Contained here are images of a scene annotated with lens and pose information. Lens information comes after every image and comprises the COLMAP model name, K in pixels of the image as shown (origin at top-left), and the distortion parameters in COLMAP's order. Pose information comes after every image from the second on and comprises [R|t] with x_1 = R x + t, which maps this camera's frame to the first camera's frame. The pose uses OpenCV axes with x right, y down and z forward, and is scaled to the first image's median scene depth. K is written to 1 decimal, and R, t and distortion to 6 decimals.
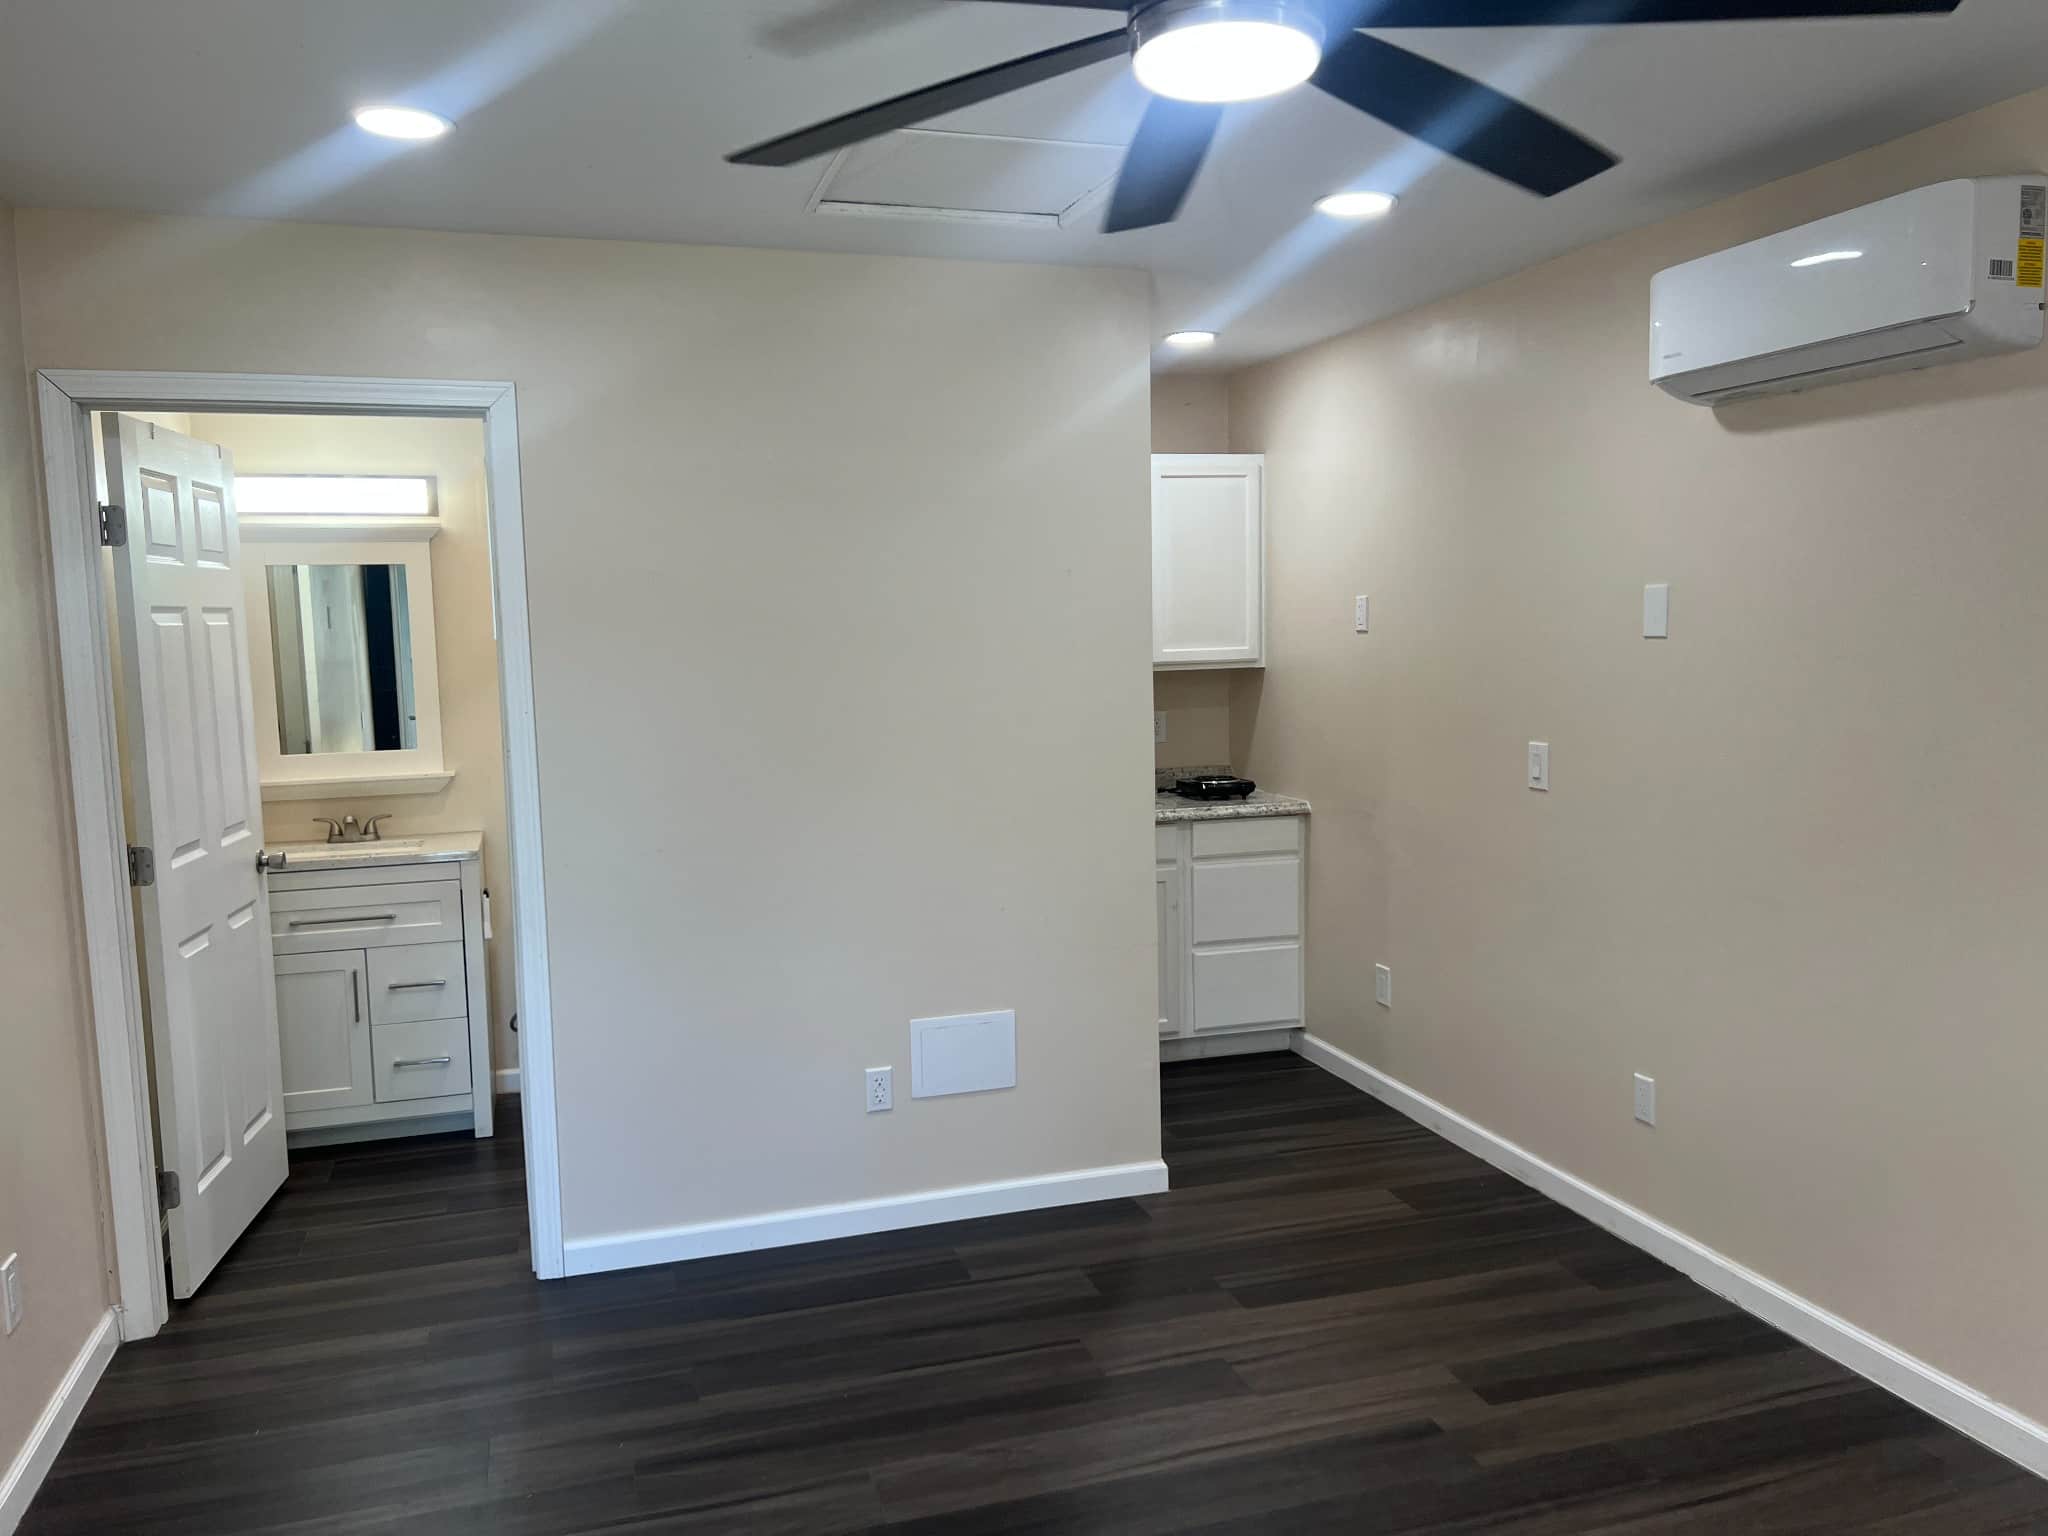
lens RADIAL K [[1534.4, 0, 1024.0], [0, 1534.4, 768.0], [0, 0, 1]] dist [0.038881, -0.053259]
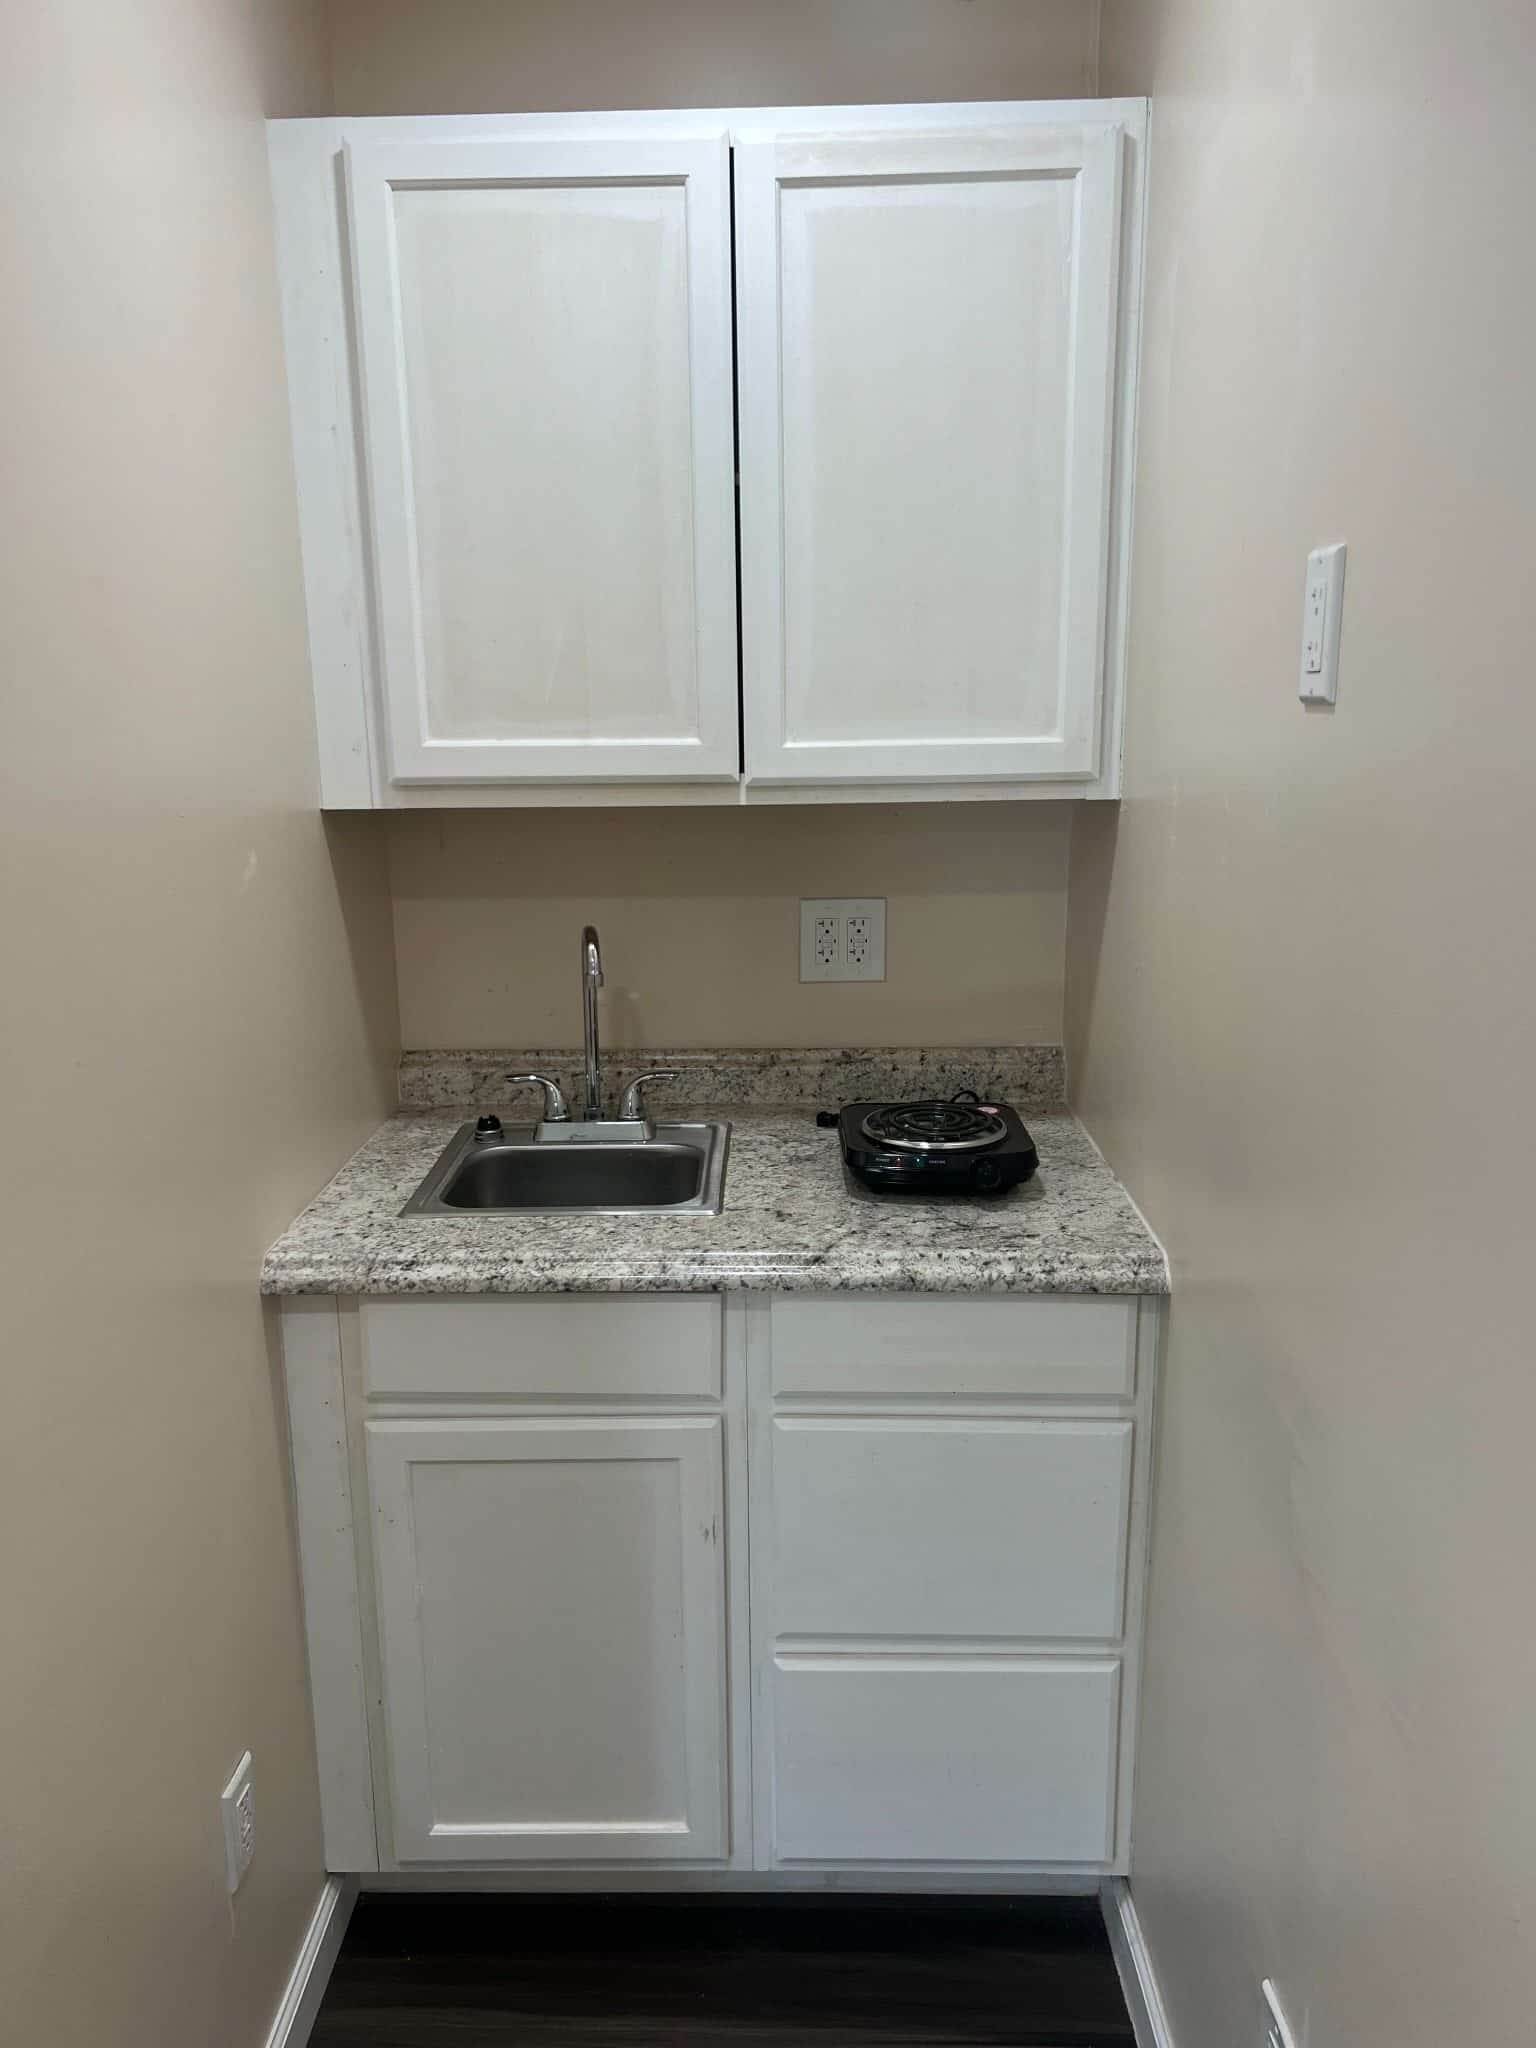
lens RADIAL K [[1528.9, 0, 763.6], [0, 1528.9, 990.5], [0, 0, 1]] dist [0.038498, -0.050950]
pose [[0.942107, 0.085534, -0.324218, 0.185851], [-0.047274, 0.991142, 0.124111, -0.059238], [0.331962, -0.101599, 0.937805, 0.628901]]
